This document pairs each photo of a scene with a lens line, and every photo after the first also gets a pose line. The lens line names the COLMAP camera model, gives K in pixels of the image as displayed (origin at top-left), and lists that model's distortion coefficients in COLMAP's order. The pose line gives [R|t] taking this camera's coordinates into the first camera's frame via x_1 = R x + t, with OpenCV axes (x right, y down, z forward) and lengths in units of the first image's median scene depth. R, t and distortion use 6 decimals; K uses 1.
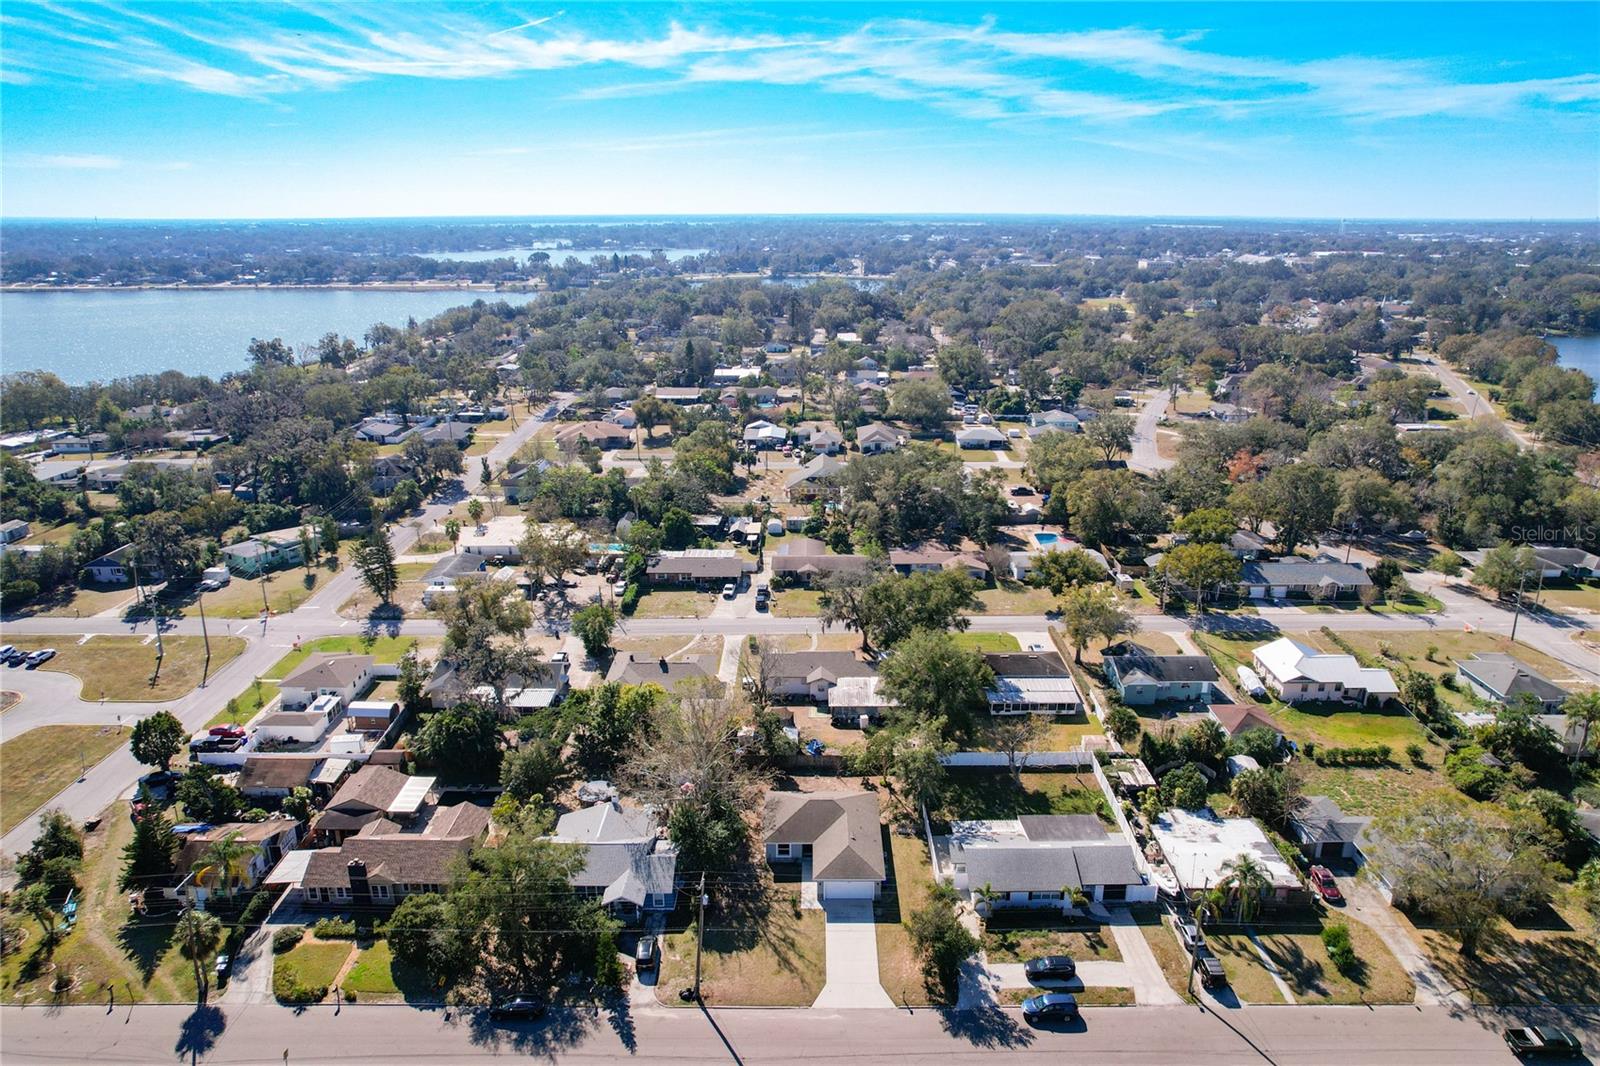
lens RADIAL K [[1002.7, 0, 800.0], [0, 1002.7, 533.0], [0, 0, 1]] dist [-0.076095, 0.065383]
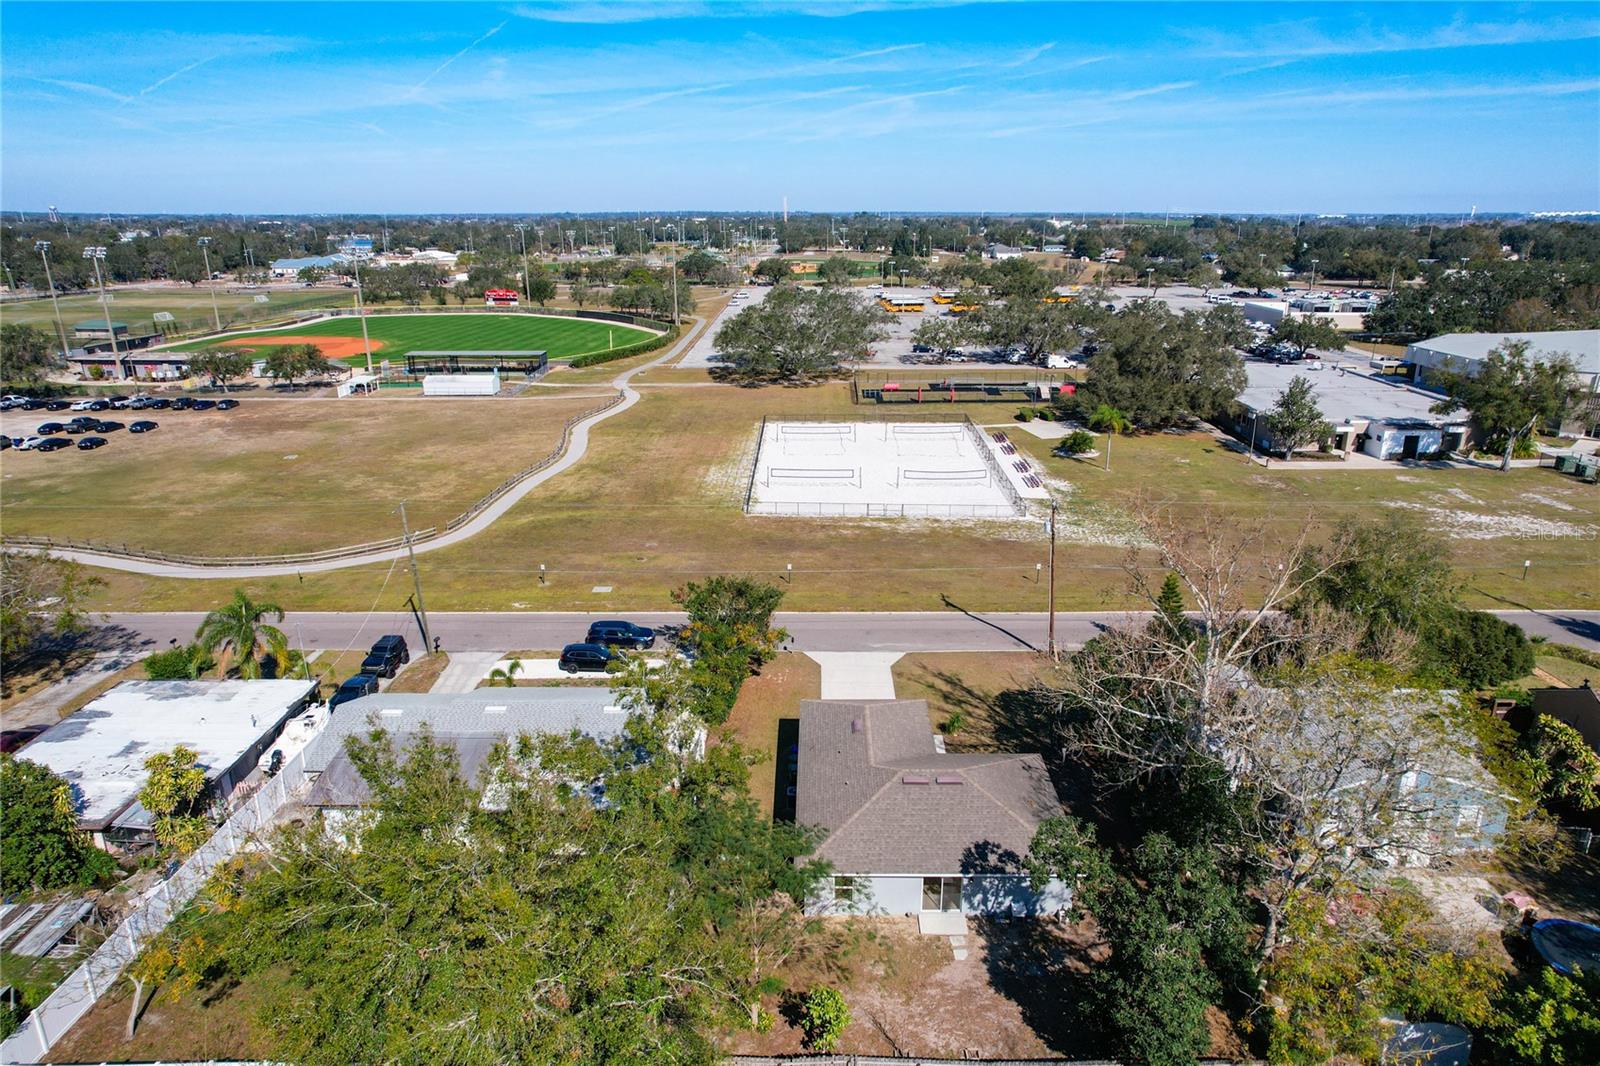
lens RADIAL K [[988.9, 0, 810.5], [0, 988.9, 537.4], [0, 0, 1]] dist [-0.052802, 0.060555]
pose [[-0.999938, 0.007588, -0.008158, 0.070734], [0.001470, 0.815690, 0.578487, -0.049422], [0.011044, 0.578440, -0.815650, 1.169572]]
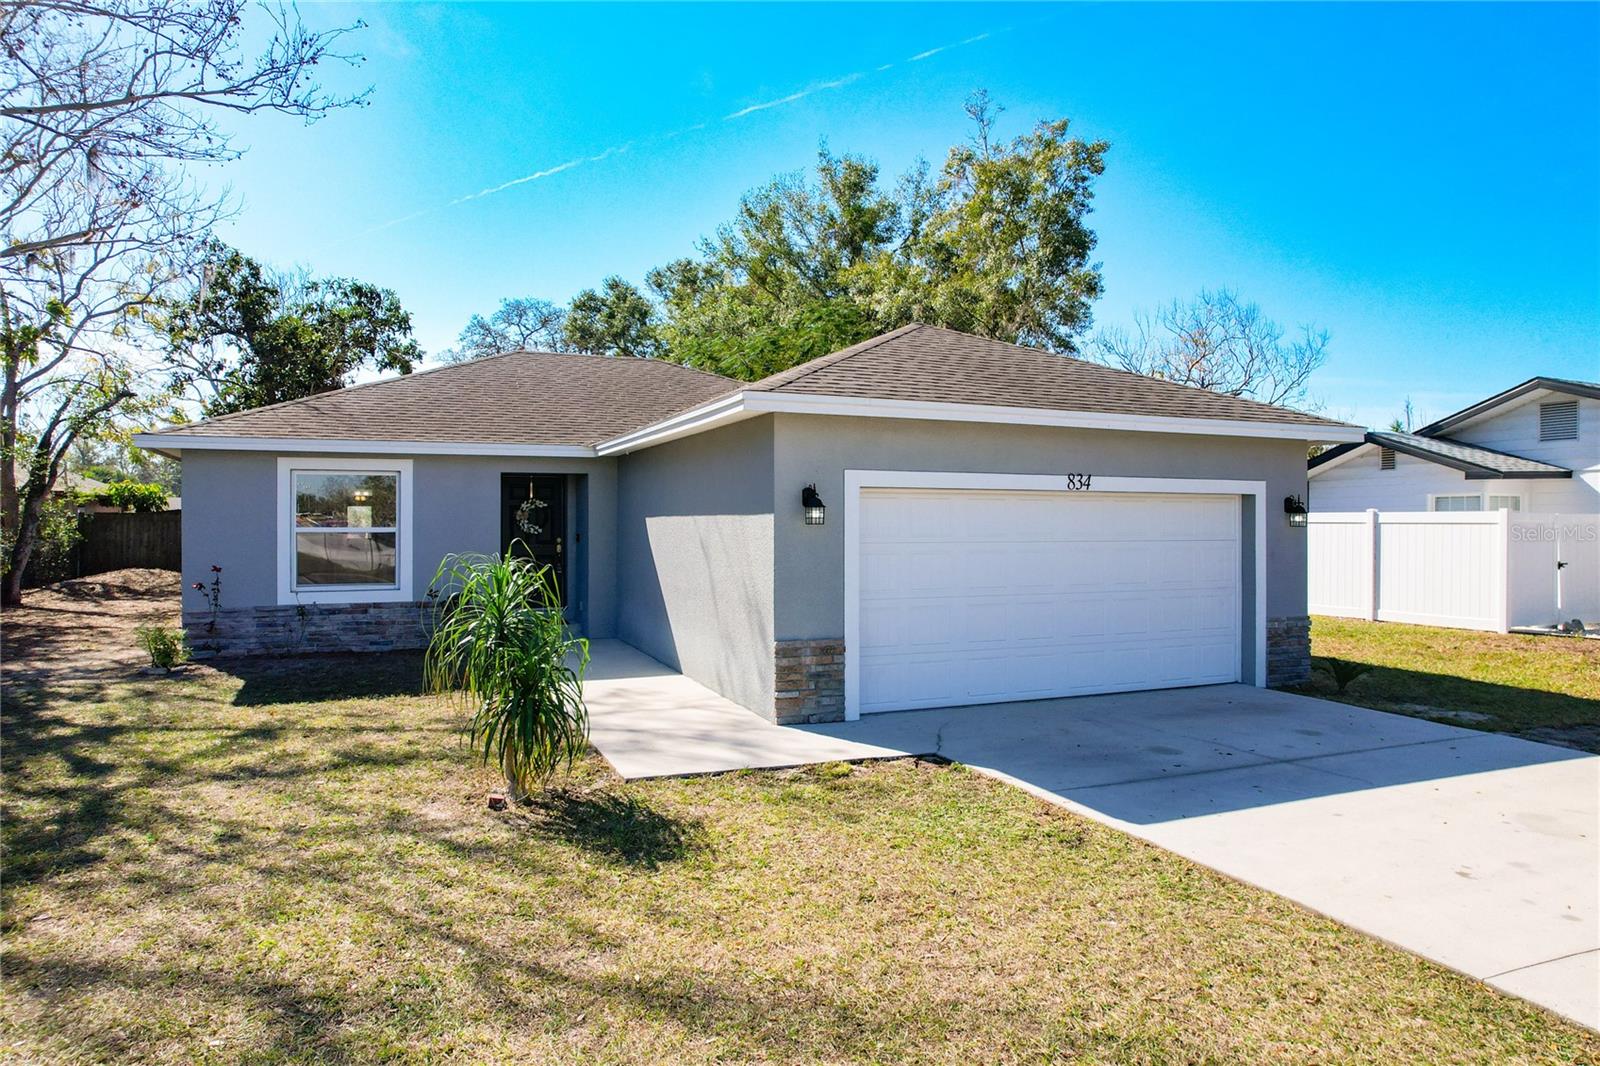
lens RADIAL K [[1033.8, 0, 800.0], [0, 1033.8, 533.0], [0, 0, 1]] dist [-0.081719, 0.086045]
pose [[0.916648, 0.003806, 0.399678, -0.013901], [0.113791, 0.956090, -0.270080, 0.316898], [-0.383156, 0.293047, 0.875965, 0.769313]]
